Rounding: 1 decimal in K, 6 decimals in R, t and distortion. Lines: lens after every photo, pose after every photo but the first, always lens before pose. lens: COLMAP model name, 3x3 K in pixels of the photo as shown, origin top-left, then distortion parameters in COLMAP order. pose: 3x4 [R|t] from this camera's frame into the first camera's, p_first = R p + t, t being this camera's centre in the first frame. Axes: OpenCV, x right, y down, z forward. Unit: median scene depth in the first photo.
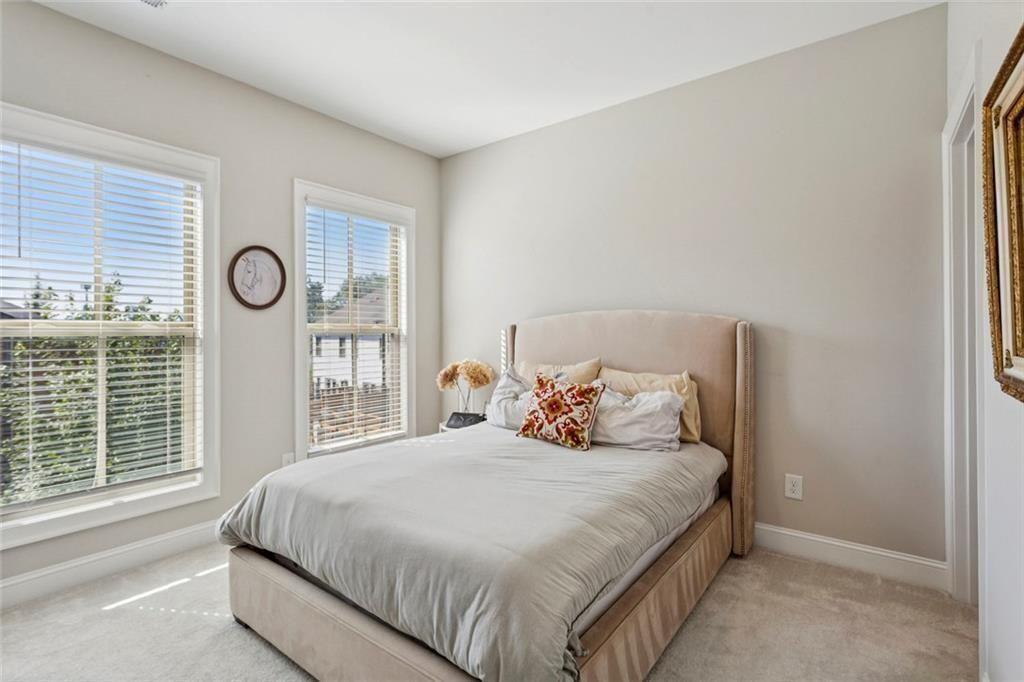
lens RADIAL K [[481.6, 0, 506.8], [0, 481.6, 337.9], [0, 0, 1]] dist [-0.000397, -0.000036]
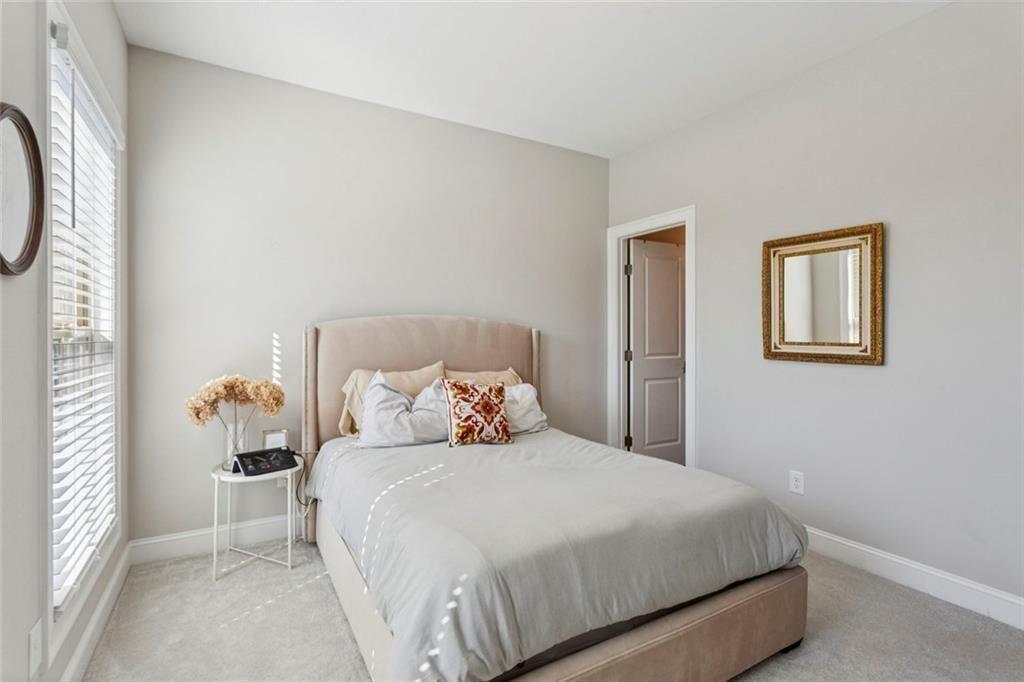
lens RADIAL K [[481.6, 0, 505.9], [0, 481.6, 331.3], [0, 0, 1]] dist [-0.000397, -0.000036]
pose [[0.391757, 0.004554, 0.920057, -0.841270], [-0.001784, 0.999990, -0.004190, -0.018689], [-0.920067, 0.000000, 0.391761, 0.556961]]
